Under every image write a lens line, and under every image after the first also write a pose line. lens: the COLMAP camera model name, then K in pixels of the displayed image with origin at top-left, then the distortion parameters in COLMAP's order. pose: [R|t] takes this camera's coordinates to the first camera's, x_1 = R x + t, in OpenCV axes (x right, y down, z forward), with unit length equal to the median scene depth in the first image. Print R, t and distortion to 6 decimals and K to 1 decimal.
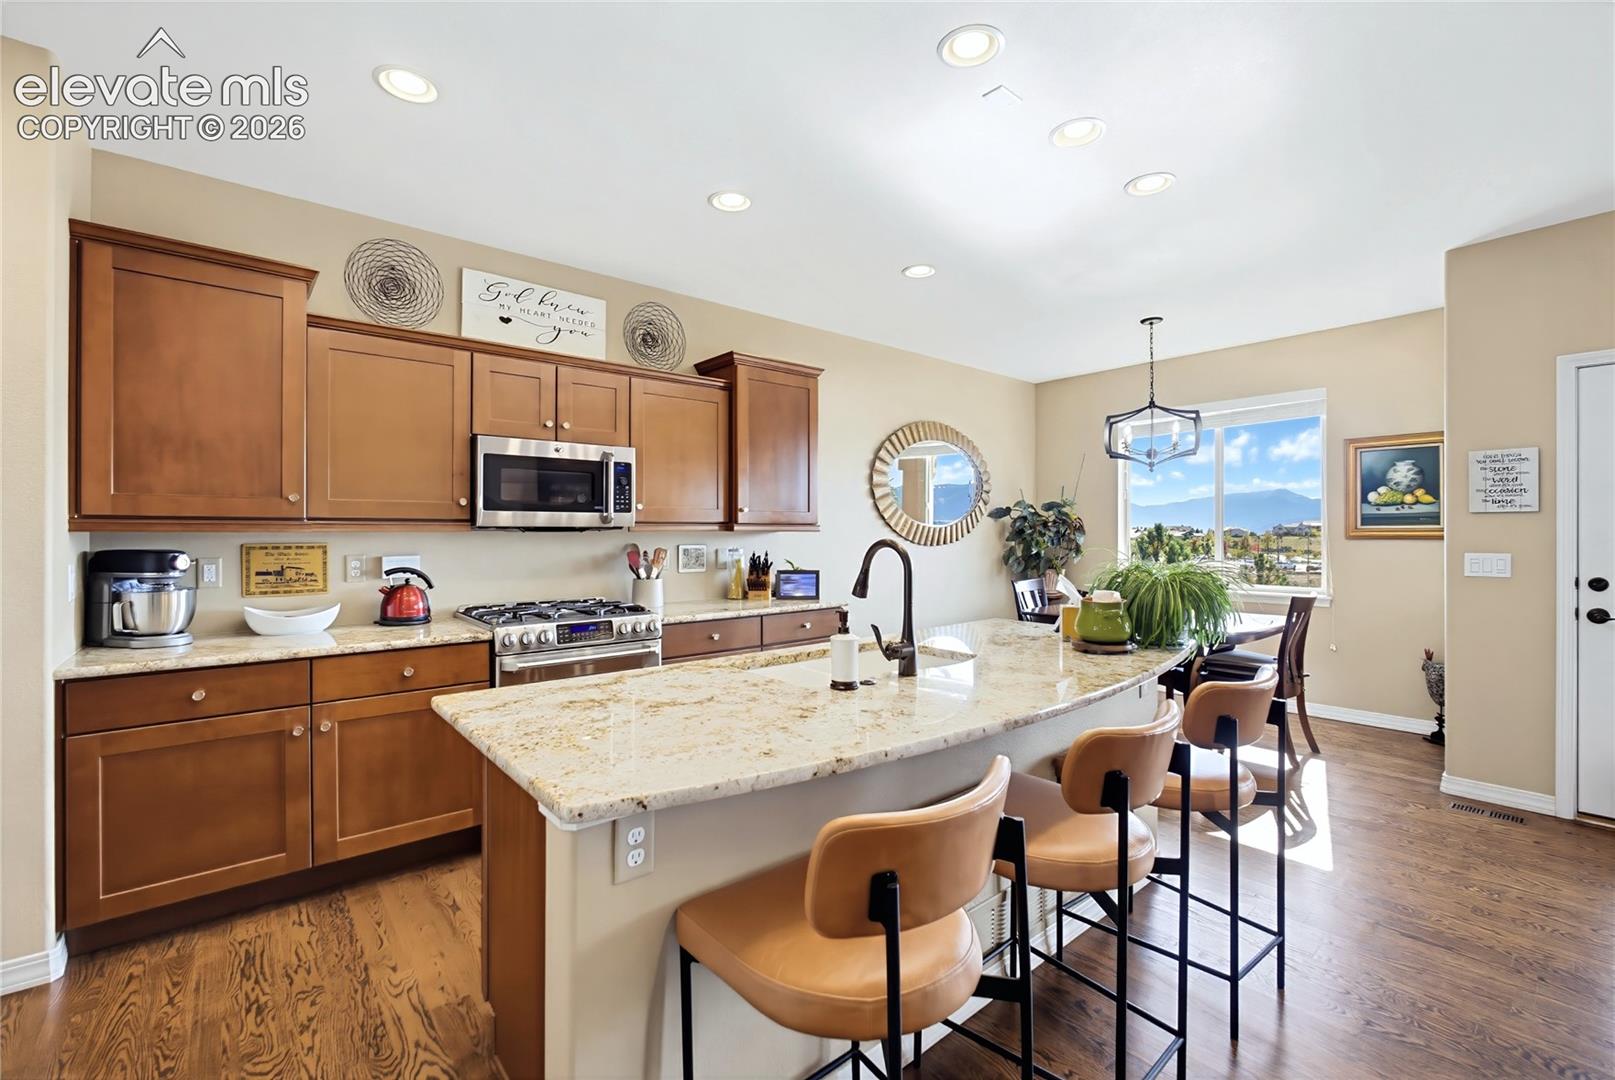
lens RADIAL K [[692.4, 0, 804.5], [0, 692.4, 526.9], [0, 0, 1]] dist [-0.019145, 0.006437]
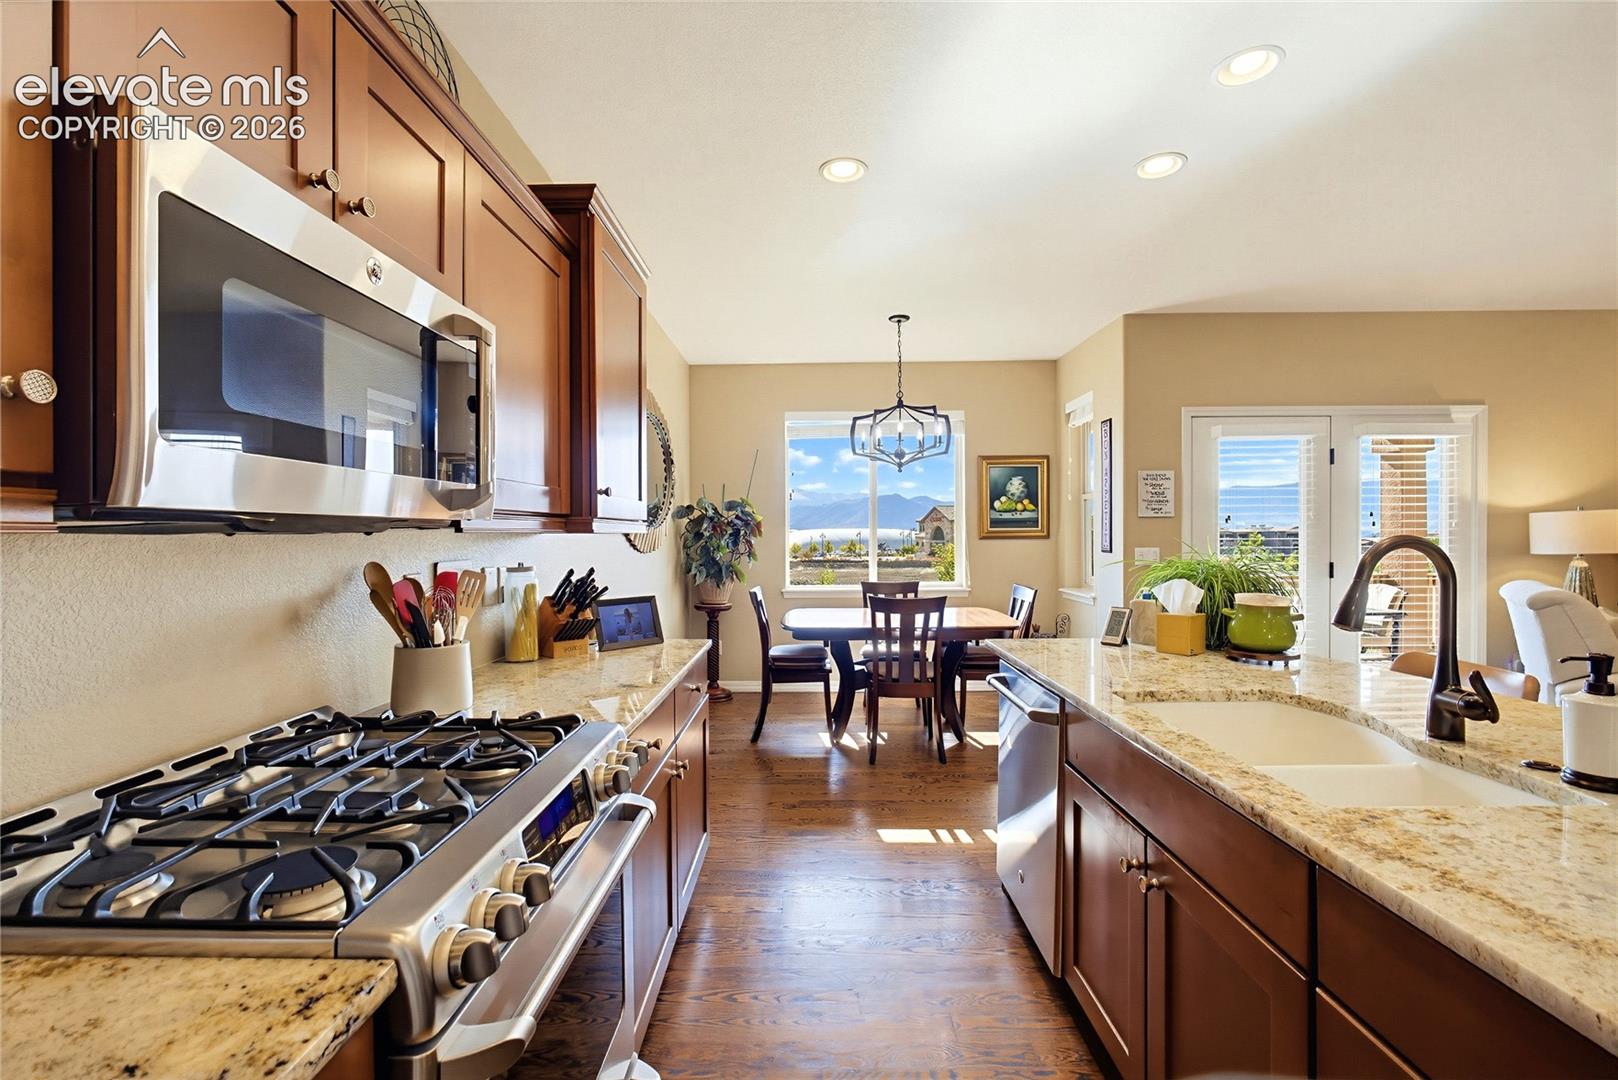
lens RADIAL K [[691.1, 0, 809.0], [0, 691.1, 540.0], [0, 0, 1]] dist [0.000313, 0.000148]
pose [[0.652971, -0.009005, 0.757329, -0.328859], [0.000609, 0.999935, 0.011365, 0.005430], [-0.757382, -0.006960, 0.652934, 0.445161]]
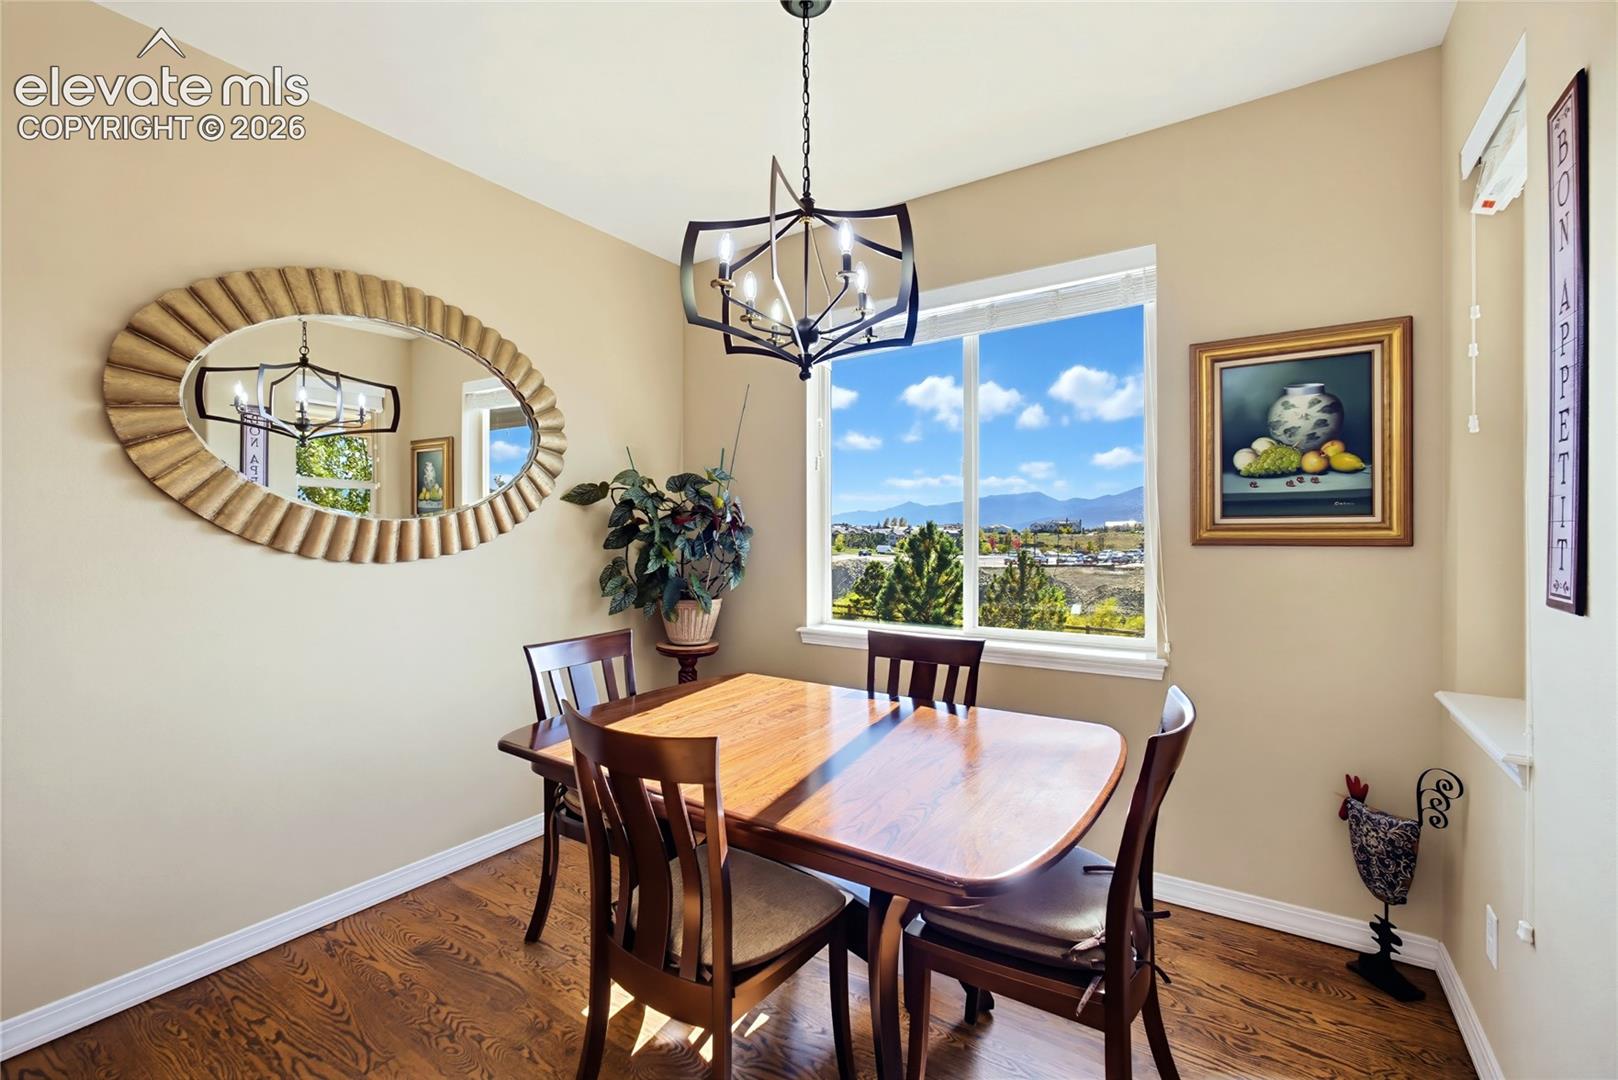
lens RADIAL K [[693.7, 0, 806.0], [0, 693.7, 526.9], [0, 0, 1]] dist [-0.019145, 0.006437]
pose [[0.959624, -0.001039, 0.281285, 0.385976], [0.000161, 0.999995, 0.003147, 0.003207], [-0.281287, -0.002975, 0.959619, 0.610674]]
